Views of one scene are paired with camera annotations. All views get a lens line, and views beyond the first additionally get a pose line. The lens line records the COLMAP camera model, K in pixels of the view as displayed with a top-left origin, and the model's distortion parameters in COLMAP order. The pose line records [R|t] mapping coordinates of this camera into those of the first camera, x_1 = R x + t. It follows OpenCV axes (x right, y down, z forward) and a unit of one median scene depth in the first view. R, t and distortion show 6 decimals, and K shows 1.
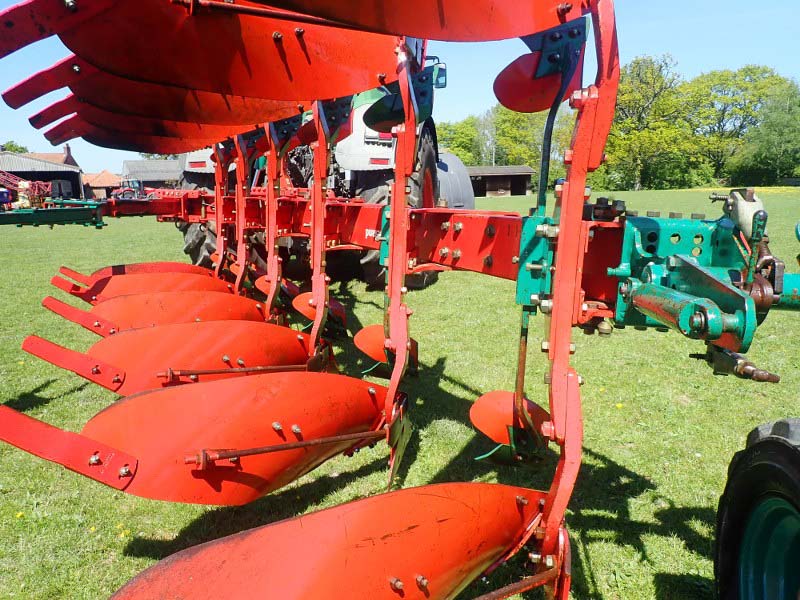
lens RADIAL K [[593.1, 0, 397.3], [0, 593.1, 298.8], [0, 0, 1]] dist [-0.002828, -0.001903]
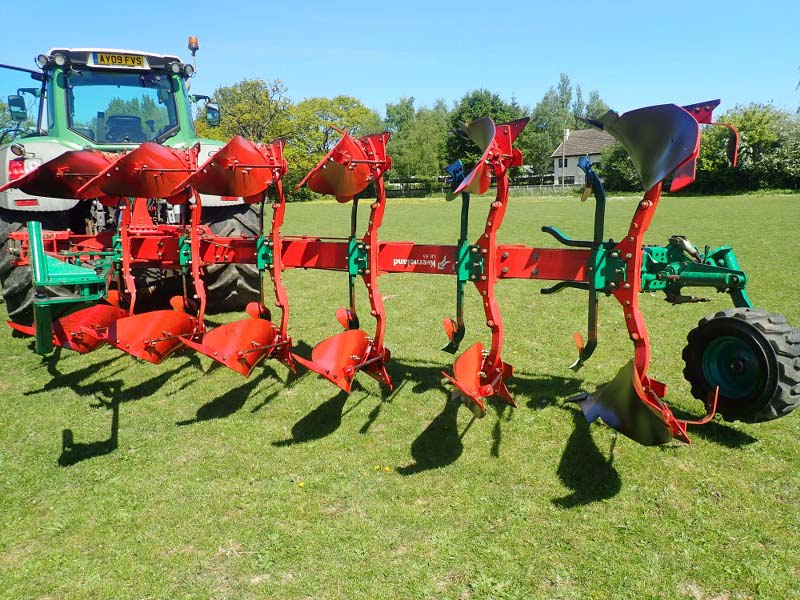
lens RADIAL K [[593.1, 0, 397.3], [0, 593.1, 298.8], [0, 0, 1]] dist [-0.002828, -0.001903]
pose [[0.813131, -0.107550, 0.572058, -0.435616], [0.118928, 0.992747, 0.017596, -0.022033], [-0.569802, 0.053726, 0.820024, -0.104016]]
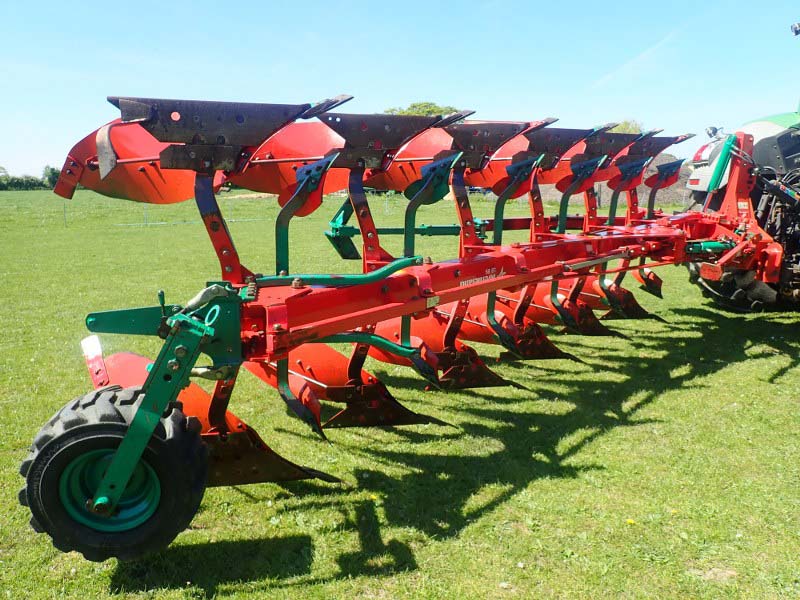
lens RADIAL K [[593.1, 0, 397.3], [0, 593.1, 298.8], [0, 0, 1]] dist [-0.002828, -0.001903]
pose [[0.321594, 0.203688, -0.924710, 0.514574], [-0.170671, 0.973063, 0.154983, -0.105802], [0.931369, 0.107980, 0.347695, 0.191681]]
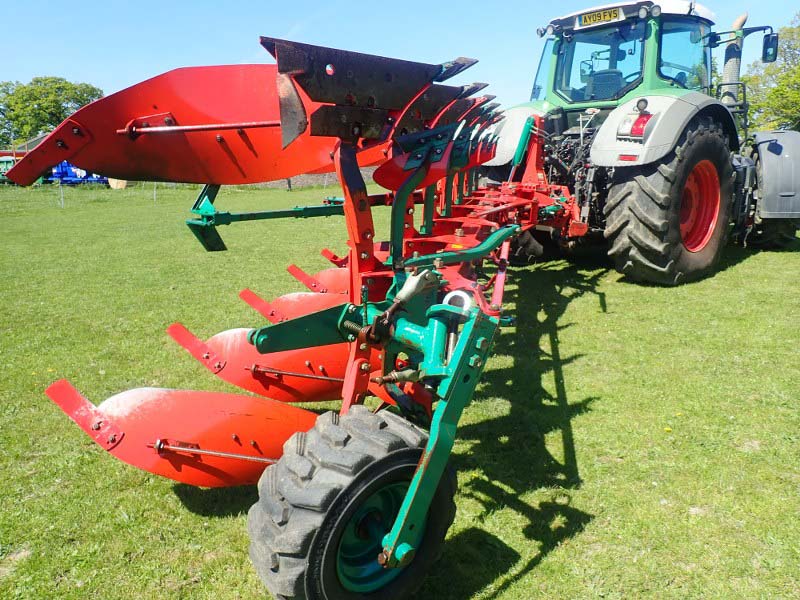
lens RADIAL K [[593.1, 0, 397.3], [0, 593.1, 298.8], [0, 0, 1]] dist [-0.002828, -0.001903]
pose [[0.779438, 0.146843, -0.609026, 0.315489], [-0.107038, 0.989062, 0.101486, -0.052135], [0.617267, -0.013914, 0.786631, -0.052038]]
